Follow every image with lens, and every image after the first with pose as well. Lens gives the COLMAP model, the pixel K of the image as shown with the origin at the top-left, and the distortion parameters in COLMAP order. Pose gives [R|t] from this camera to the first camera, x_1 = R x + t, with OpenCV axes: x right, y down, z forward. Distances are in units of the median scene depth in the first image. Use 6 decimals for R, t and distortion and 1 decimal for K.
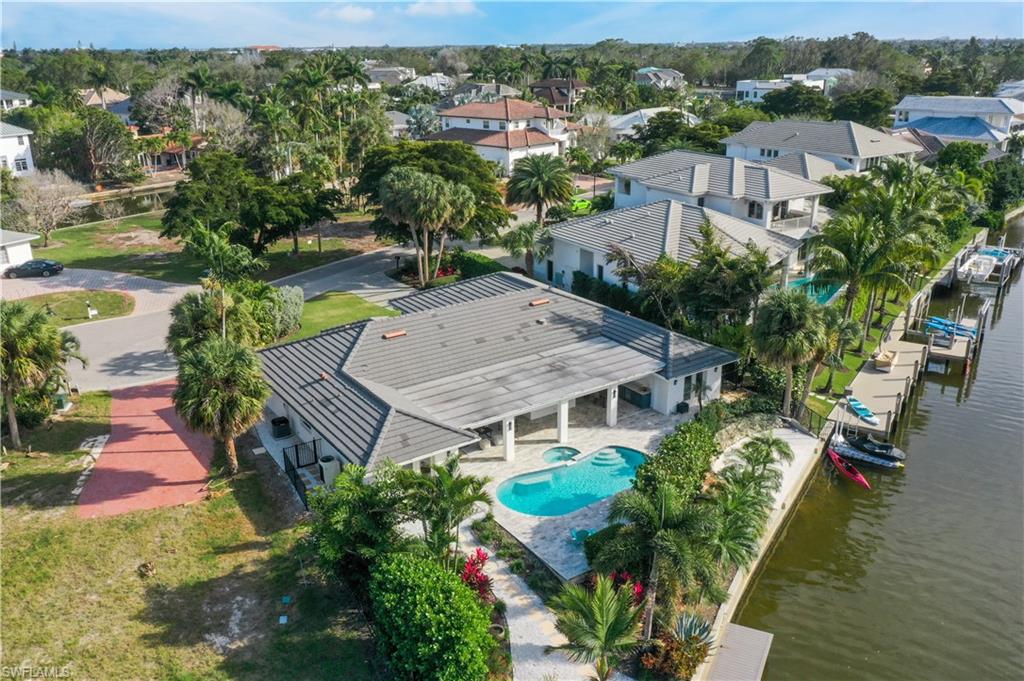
lens RADIAL K [[789.1, 0, 512.0], [0, 789.1, 340.5], [0, 0, 1]] dist [-0.008112, 0.004705]
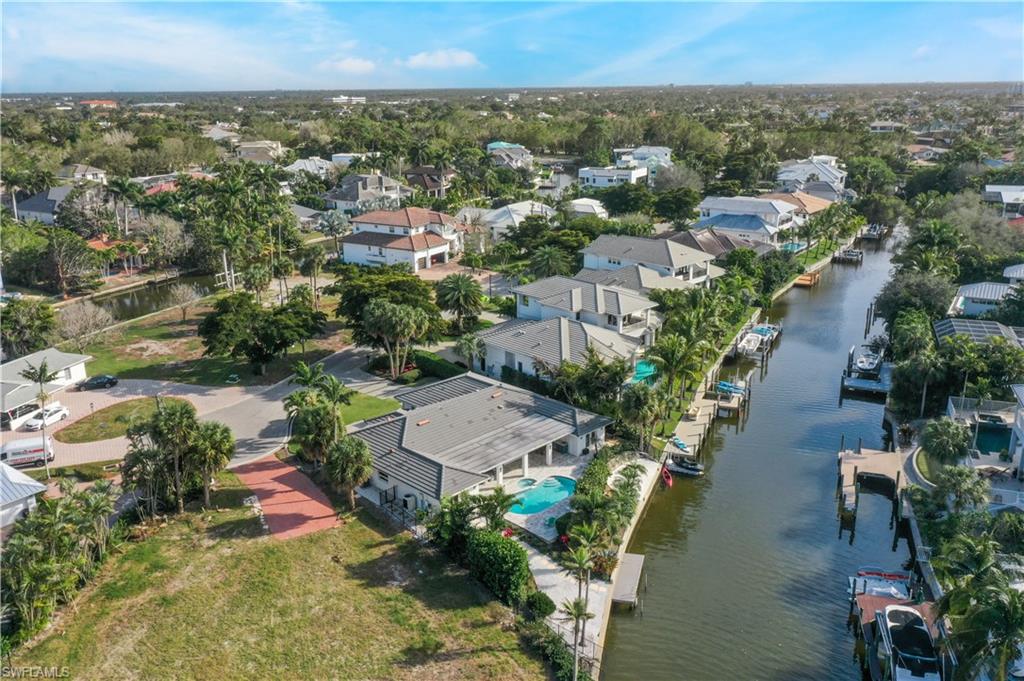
lens RADIAL K [[789.1, 0, 512.0], [0, 789.1, 340.5], [0, 0, 1]] dist [-0.008112, 0.004705]
pose [[0.980723, -0.053560, 0.187920, -0.240948], [0.063017, 0.997010, -0.044714, -0.085676], [-0.184964, 0.055695, 0.981166, -0.656785]]
